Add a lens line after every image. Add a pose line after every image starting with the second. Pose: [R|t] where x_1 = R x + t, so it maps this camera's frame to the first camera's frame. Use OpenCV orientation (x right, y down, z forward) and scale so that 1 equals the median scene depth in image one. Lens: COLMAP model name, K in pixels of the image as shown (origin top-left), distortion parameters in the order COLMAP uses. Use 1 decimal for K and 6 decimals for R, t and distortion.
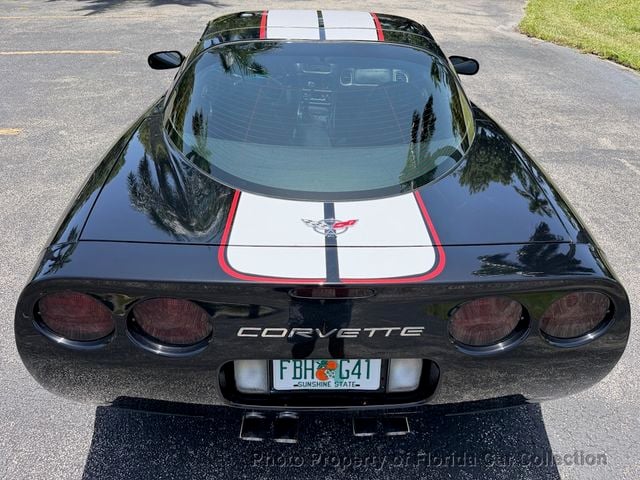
lens RADIAL K [[448.9, 0, 320.0], [0, 448.9, 240.0], [0, 0, 1]] dist [-0.005907, -0.002814]
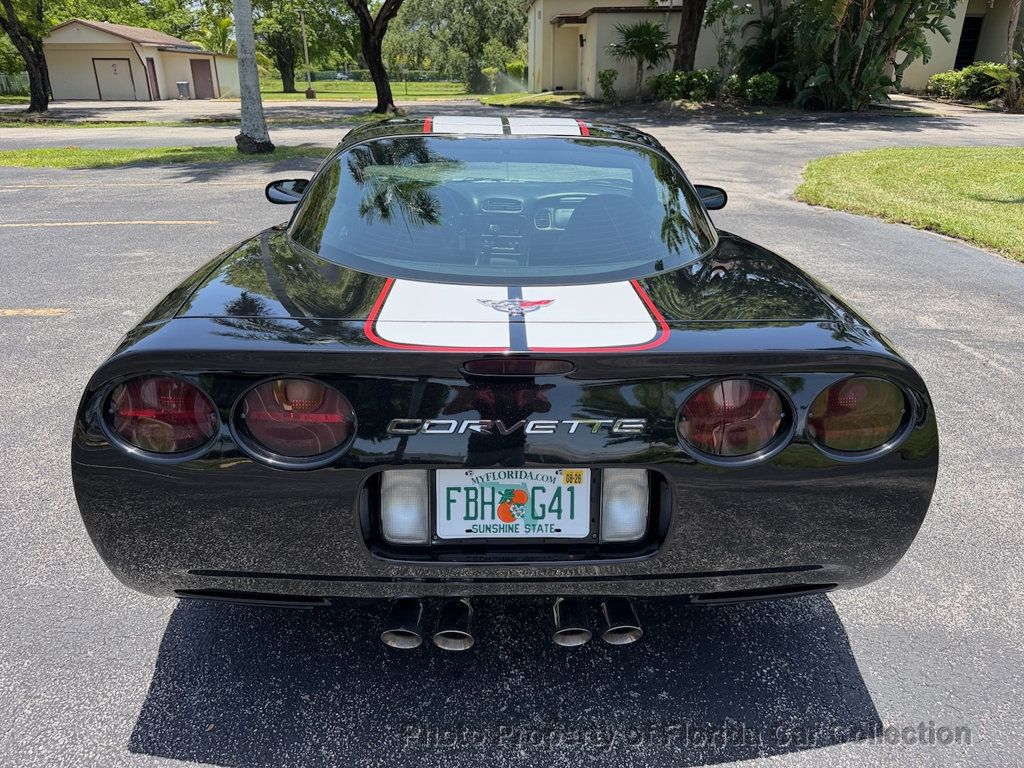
lens RADIAL K [[717.5, 0, 516.6], [0, 717.5, 386.5], [0, 0, 1]] dist [0.009514, -0.020326]
pose [[0.999937, -0.008083, 0.007793, 0.013210], [0.009579, 0.976223, -0.216558, 0.347379], [-0.005857, 0.216619, 0.976239, -0.130537]]
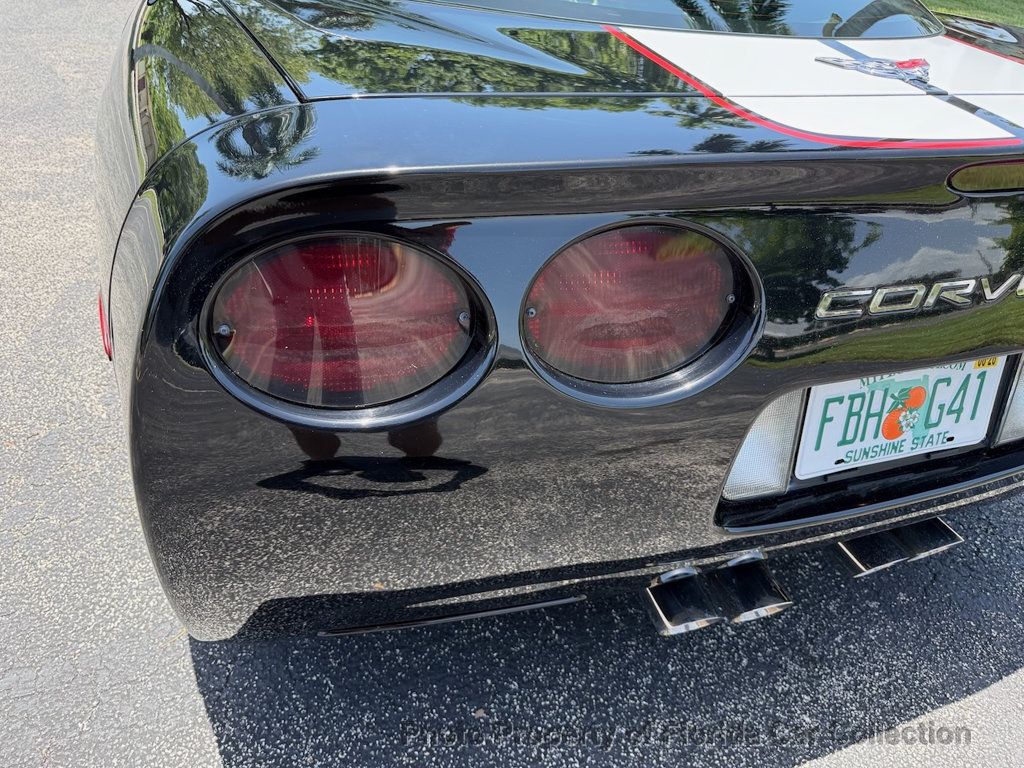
lens RADIAL K [[715.8, 0, 512.0], [0, 715.8, 384.0], [0, 0, 1]] dist [-0.022817, 0.000577]
pose [[0.953135, -0.134482, 0.271012, -0.519193], [0.129667, 0.990915, 0.035682, 0.187911], [-0.273349, 0.001131, 0.961914, 0.440454]]
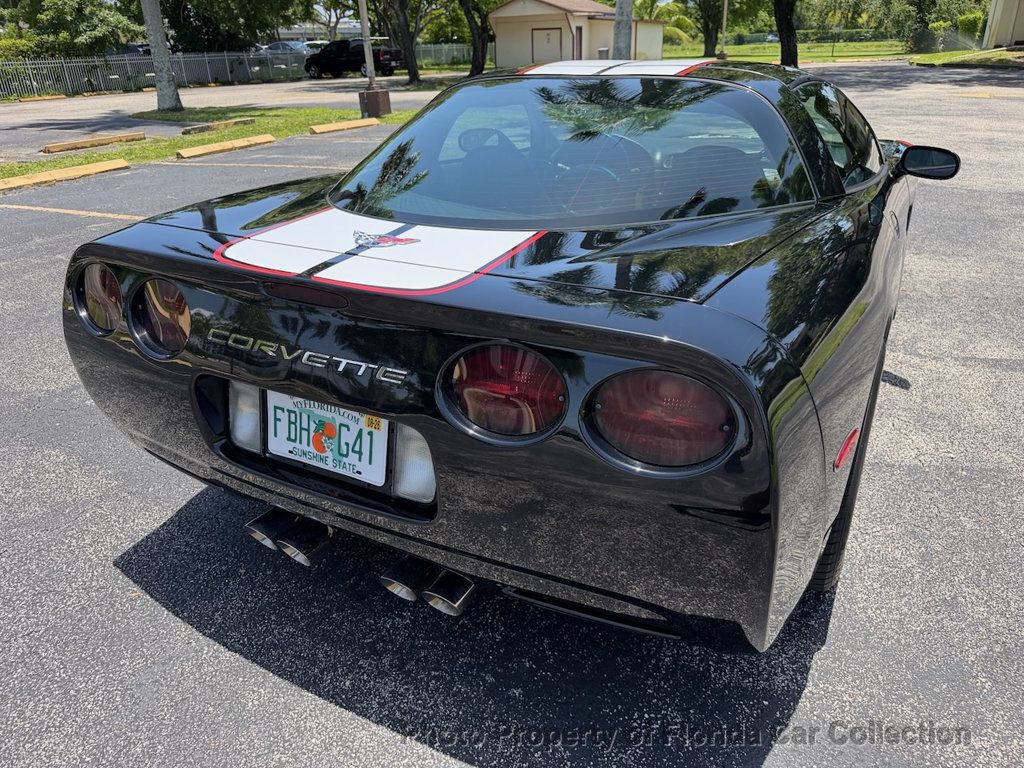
lens RADIAL K [[693.9, 0, 528.7], [0, 693.9, 396.1], [0, 0, 1]] dist [0.080875, -0.072586]
pose [[0.877457, 0.187708, -0.441401, 0.754707], [-0.255644, 0.961664, -0.099239, 0.252391], [0.405851, 0.199919, 0.891806, 0.142206]]
